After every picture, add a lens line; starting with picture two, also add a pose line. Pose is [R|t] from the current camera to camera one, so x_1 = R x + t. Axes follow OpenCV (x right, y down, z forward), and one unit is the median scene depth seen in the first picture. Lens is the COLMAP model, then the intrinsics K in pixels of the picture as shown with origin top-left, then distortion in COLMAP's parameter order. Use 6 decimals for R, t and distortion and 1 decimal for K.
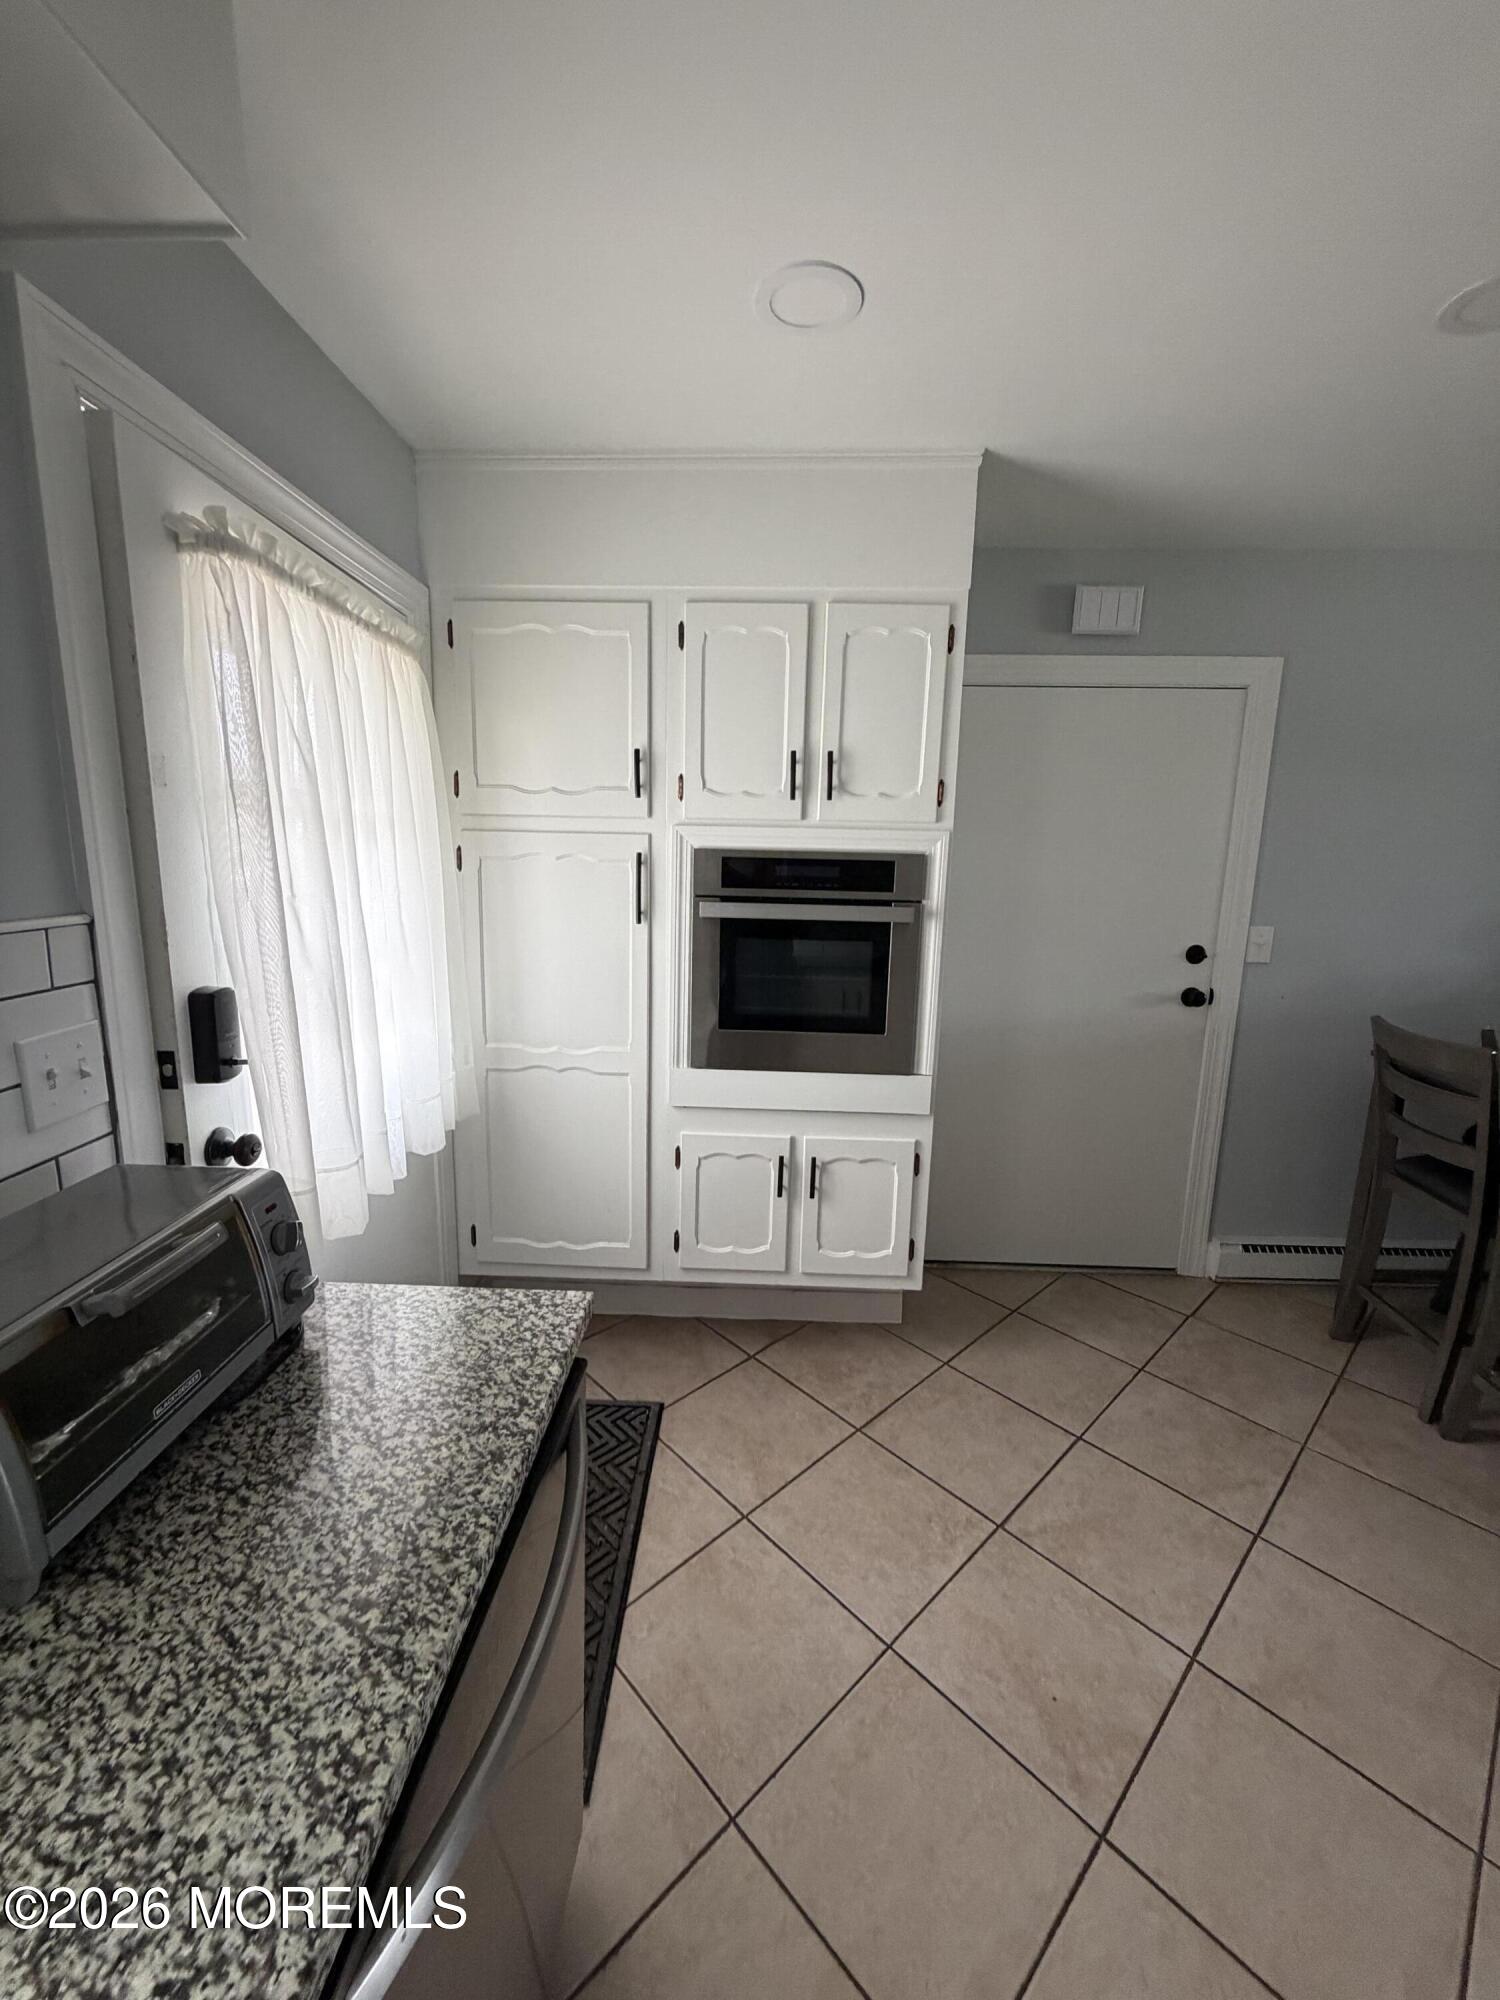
lens RADIAL K [[794.4, 0, 746.7], [0, 794.4, 993.0], [0, 0, 1]] dist [0.000564, 0.000164]
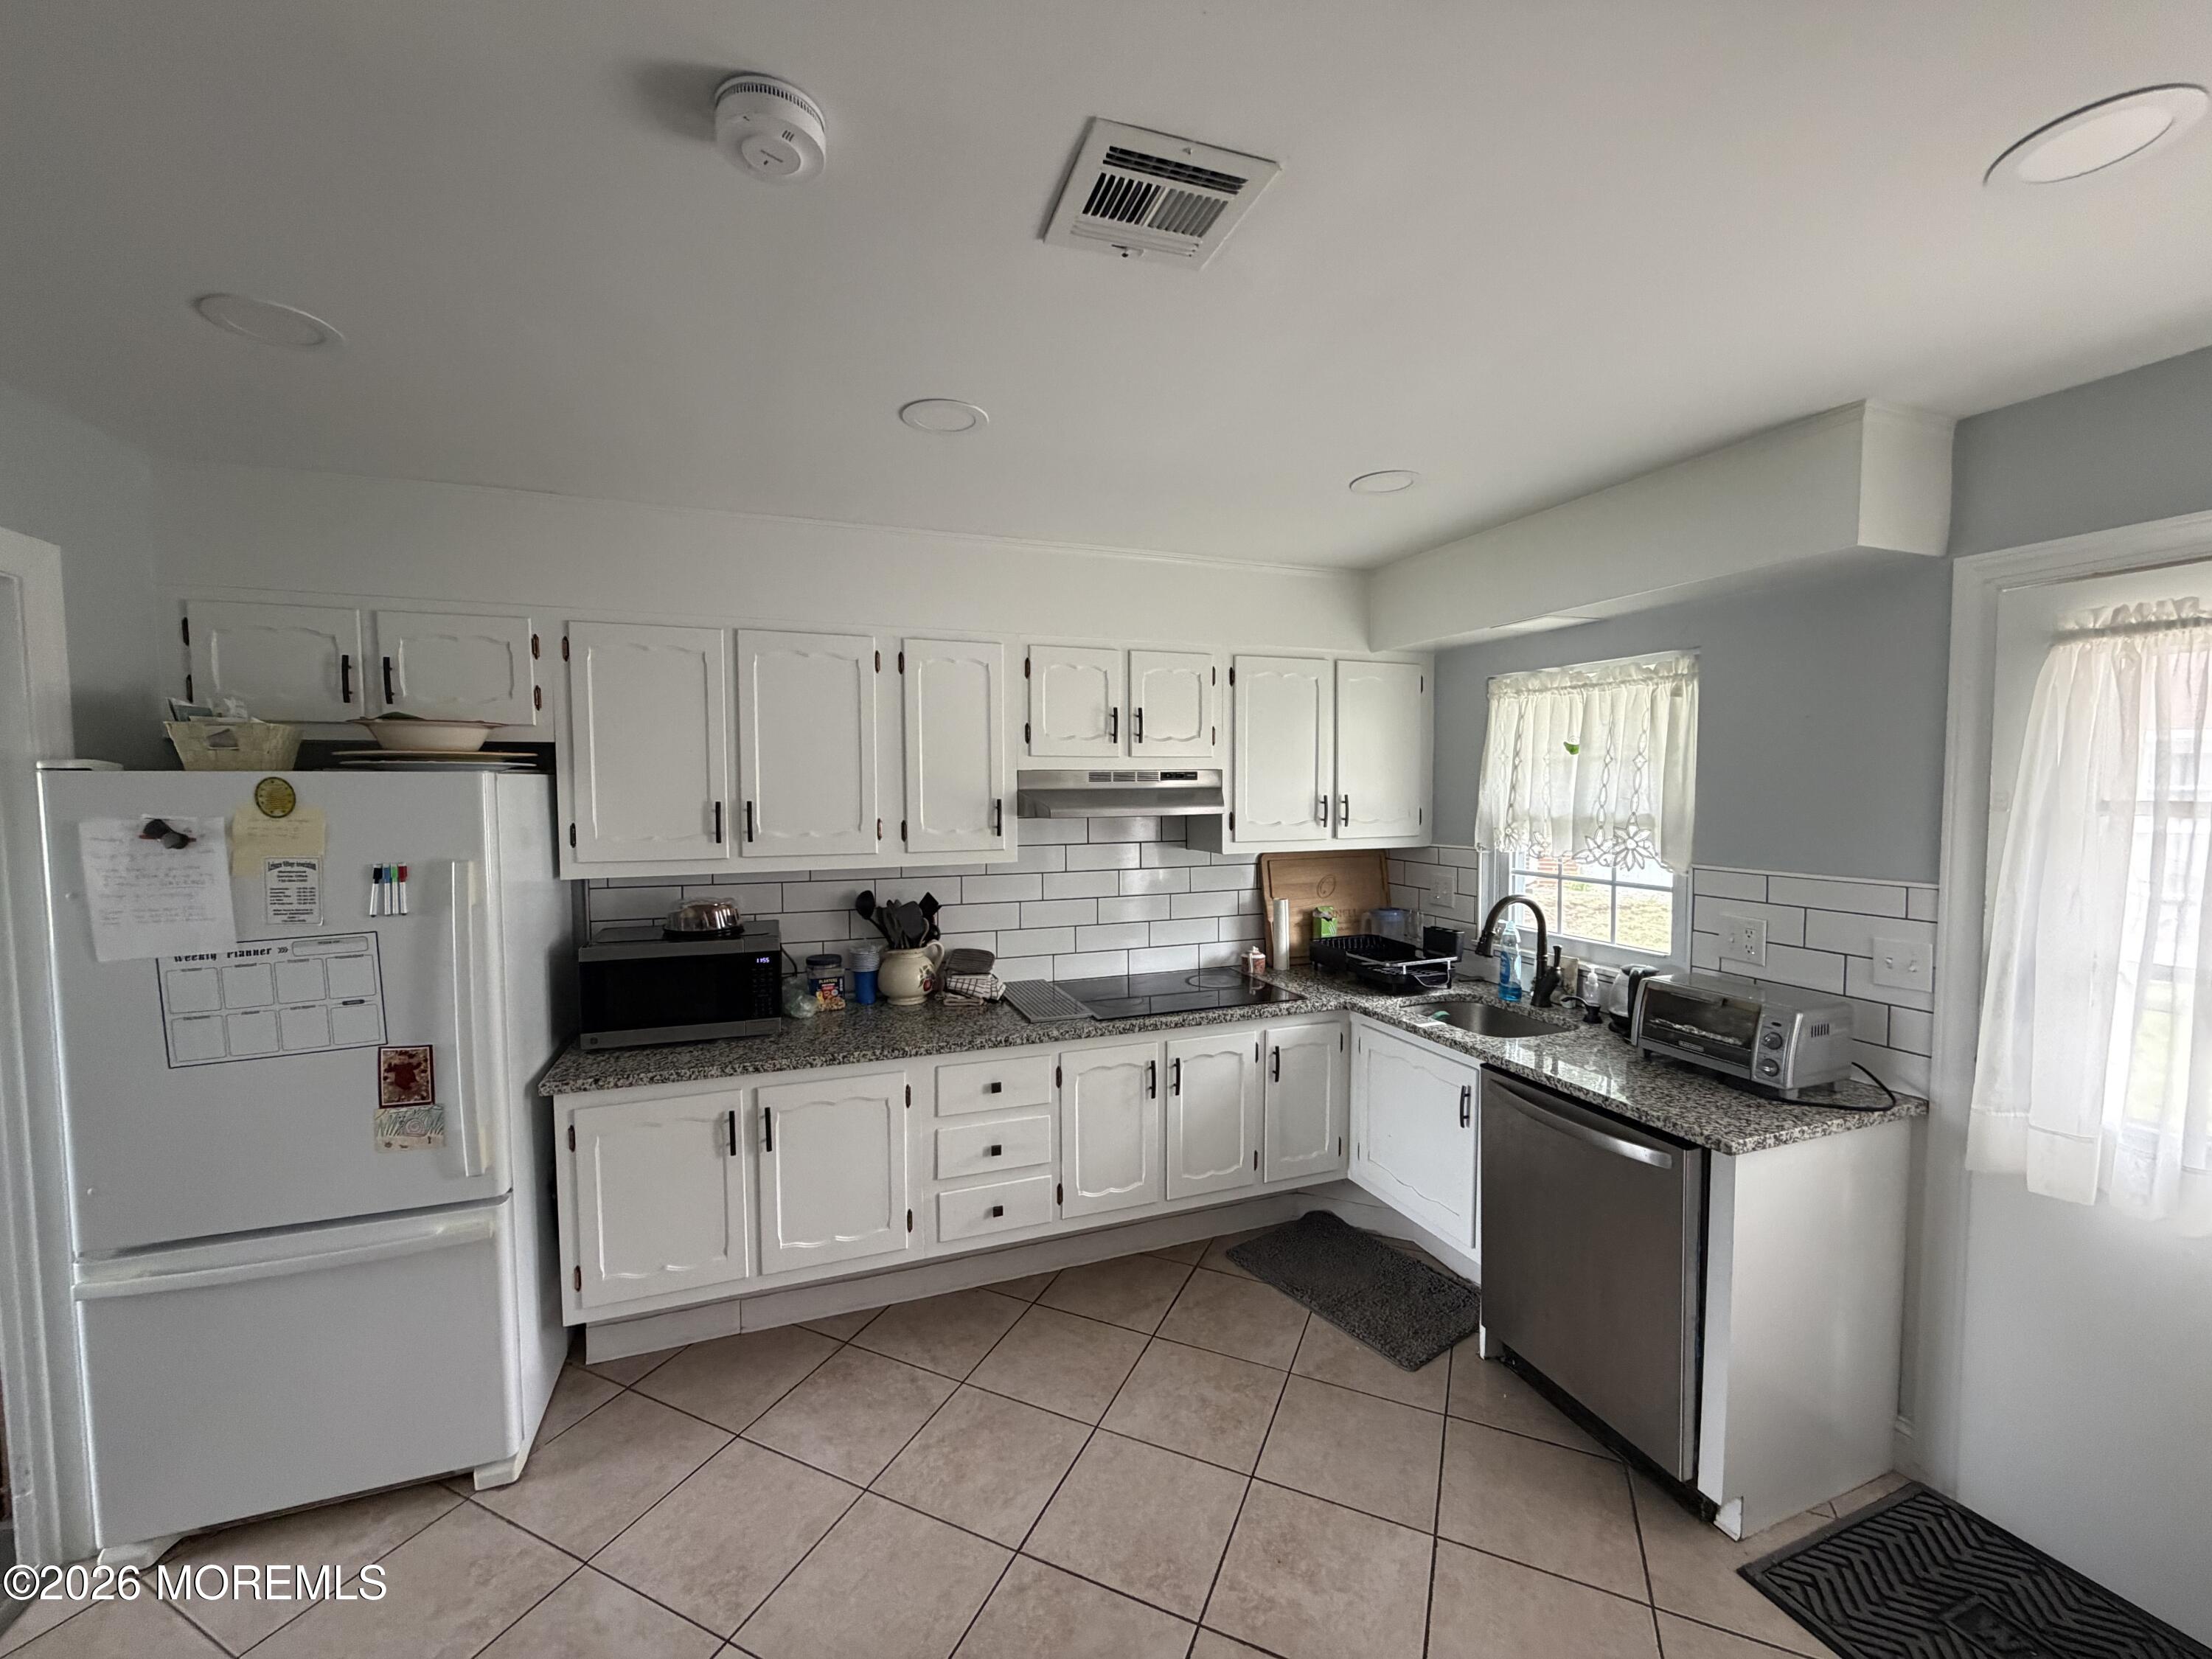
lens RADIAL K [[878.6, 0, 1106.0], [0, 878.6, 829.5], [0, 0, 1]] dist [0.000564, 0.000164]
pose [[-0.922627, 0.008539, -0.385599, 0.747715], [-0.078173, 0.974865, 0.208633, -0.222663], [0.377689, 0.222634, -0.898769, 0.937360]]
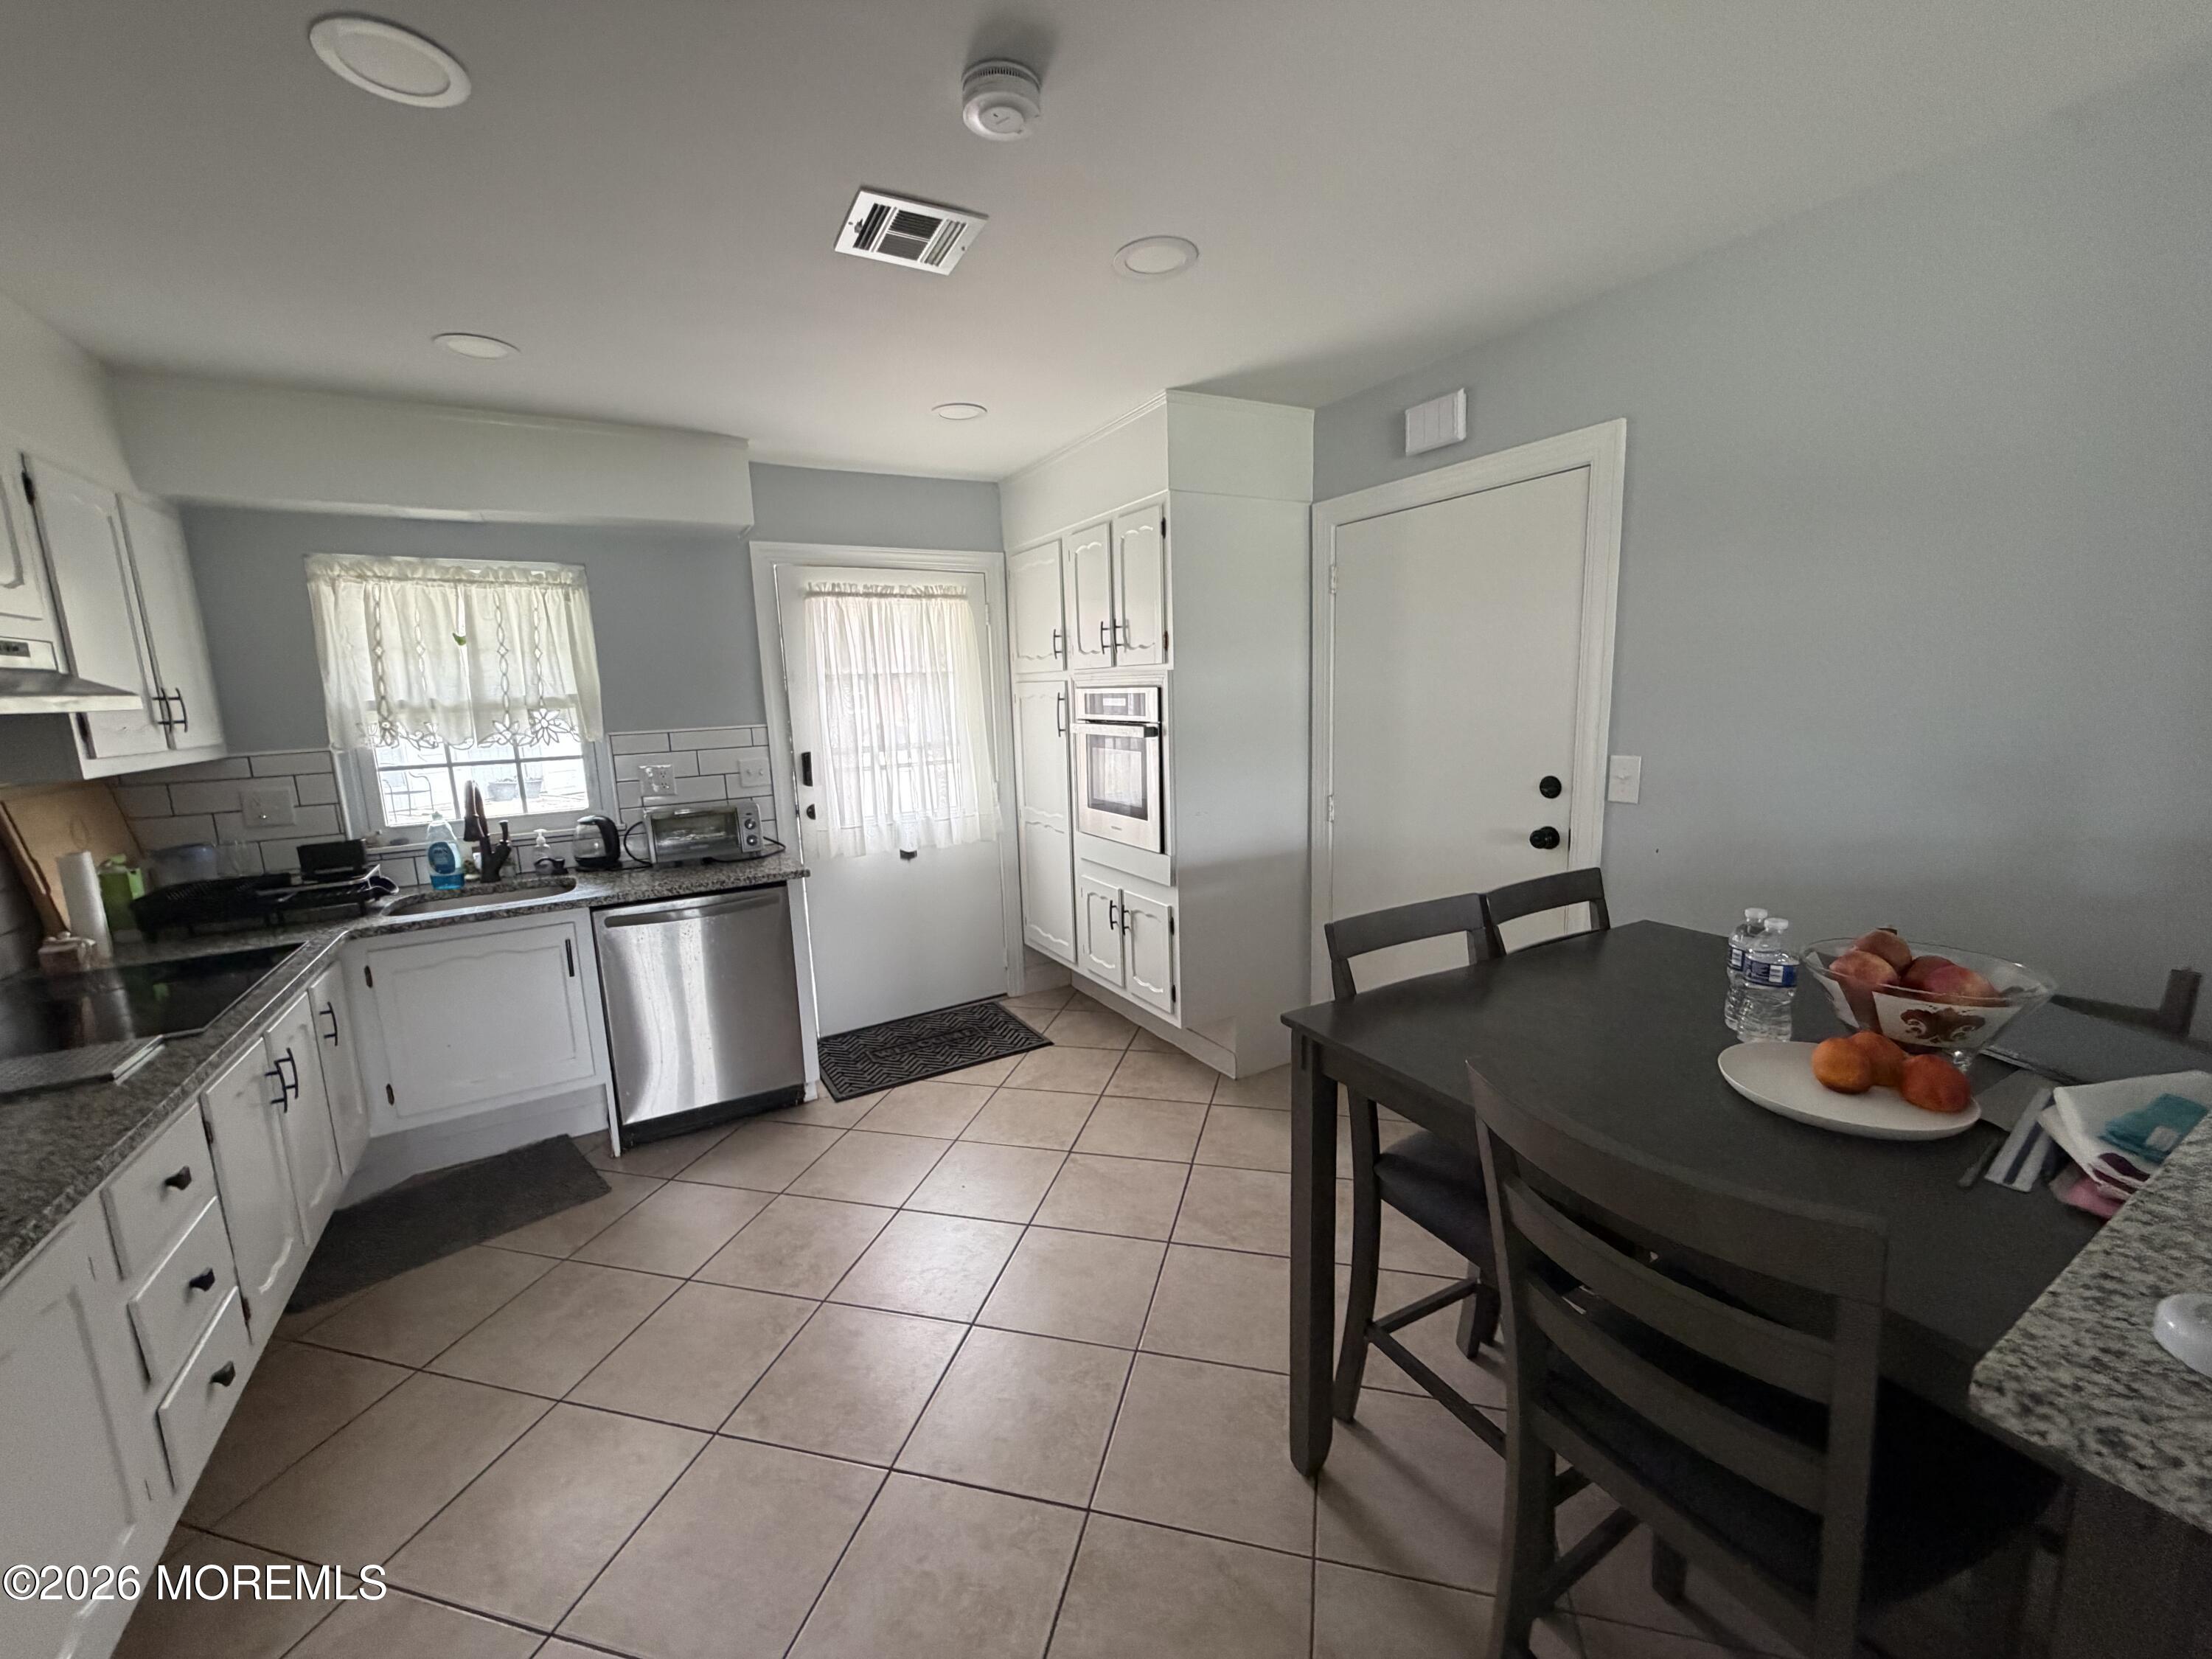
lens RADIAL K [[879.3, 0, 1098.5], [0, 879.3, 834.0], [0, 0, 1]] dist [-0.001200, -0.000306]
pose [[0.527903, 0.104689, -0.842828, 1.345975], [-0.105655, 0.992760, 0.057136, -0.001838], [0.842707, 0.058887, 0.535142, 0.121263]]
